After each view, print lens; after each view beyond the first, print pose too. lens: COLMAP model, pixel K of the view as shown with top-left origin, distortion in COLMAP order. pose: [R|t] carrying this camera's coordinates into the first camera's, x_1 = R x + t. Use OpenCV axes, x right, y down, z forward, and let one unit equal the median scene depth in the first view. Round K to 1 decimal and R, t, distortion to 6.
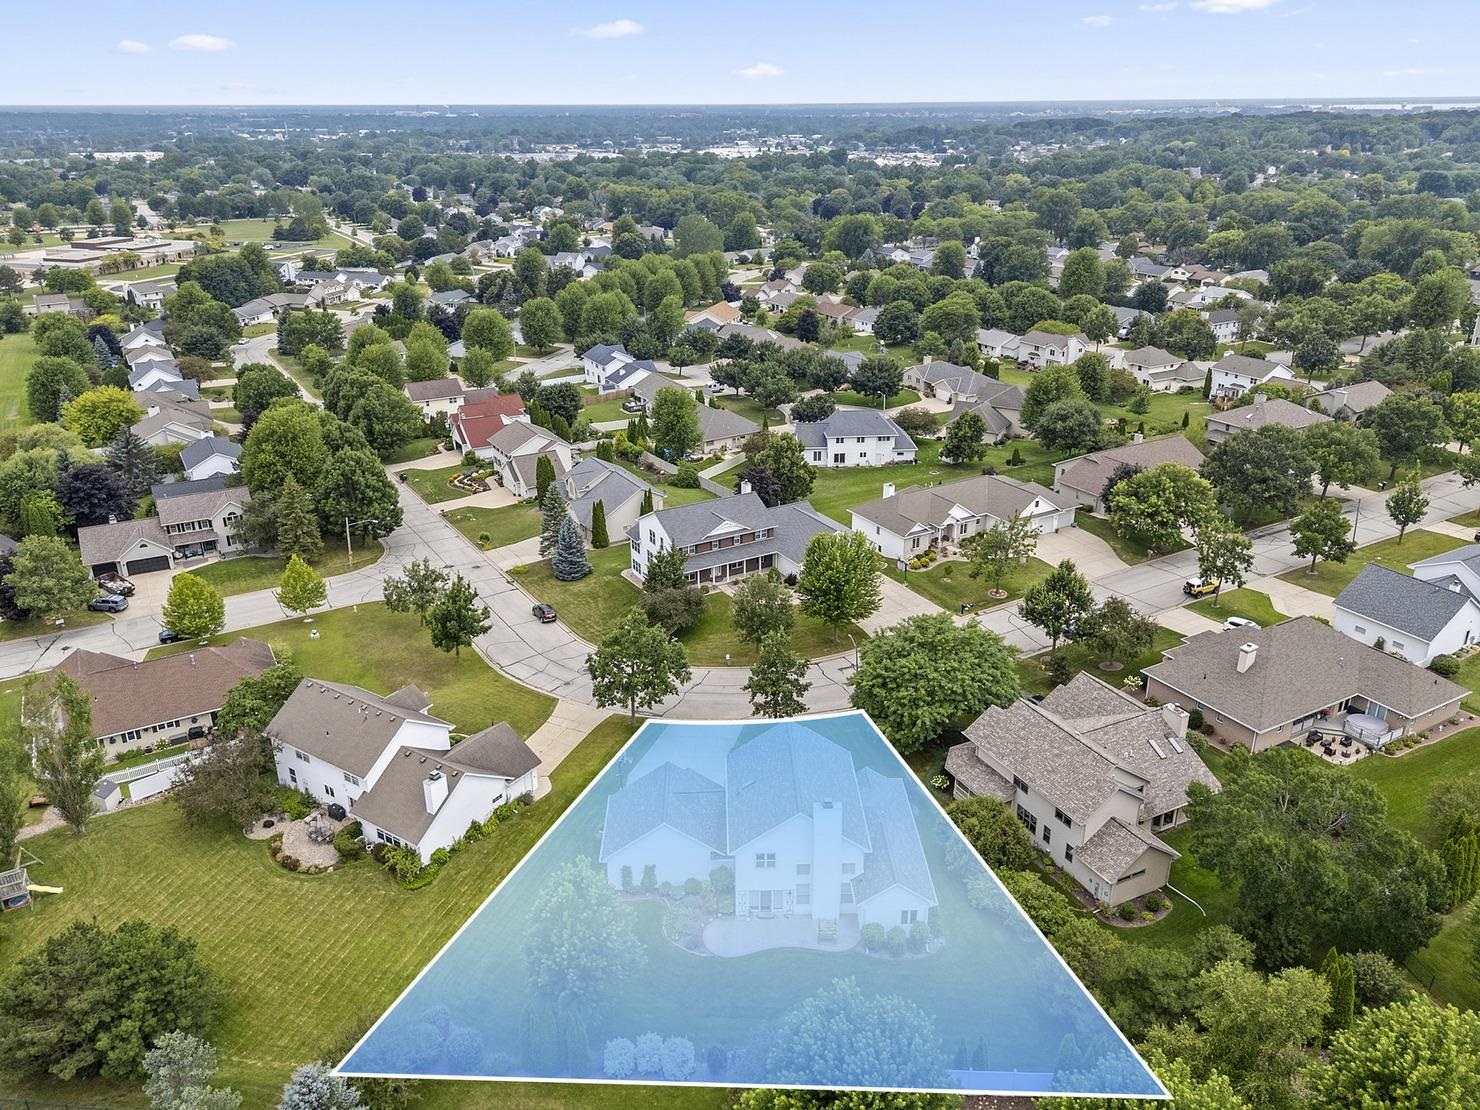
lens RADIAL K [[1087.4, 0, 739.1], [0, 1087.4, 544.6], [0, 0, 1]] dist [0.082885, -0.070926]
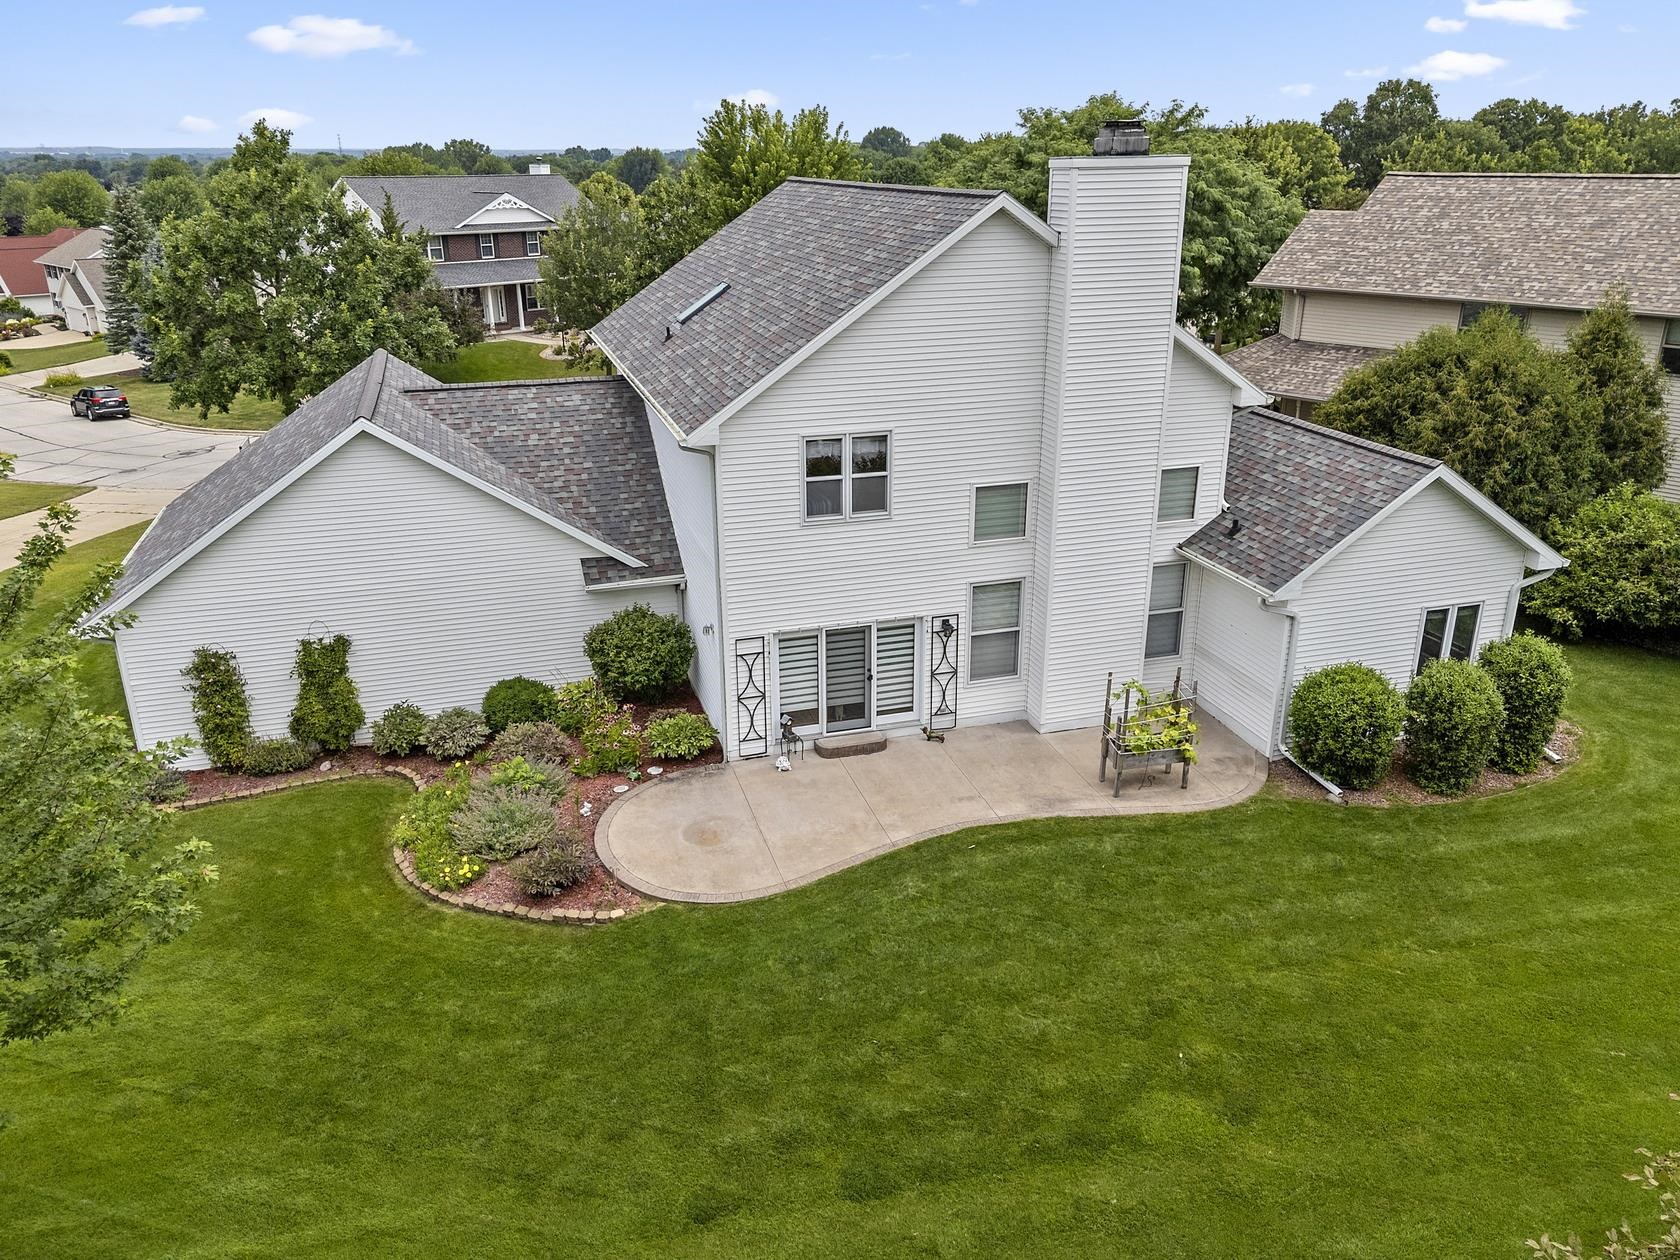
lens RADIAL K [[1249.3, 0, 841.0], [0, 1249.3, 609.6], [0, 0, 1]] dist [0.034396, -0.003540]
pose [[0.963851, -0.089460, 0.250975, -0.040215], [0.097200, 0.995091, -0.018591, 0.295928], [-0.248080, 0.042313, 0.967815, 0.695380]]
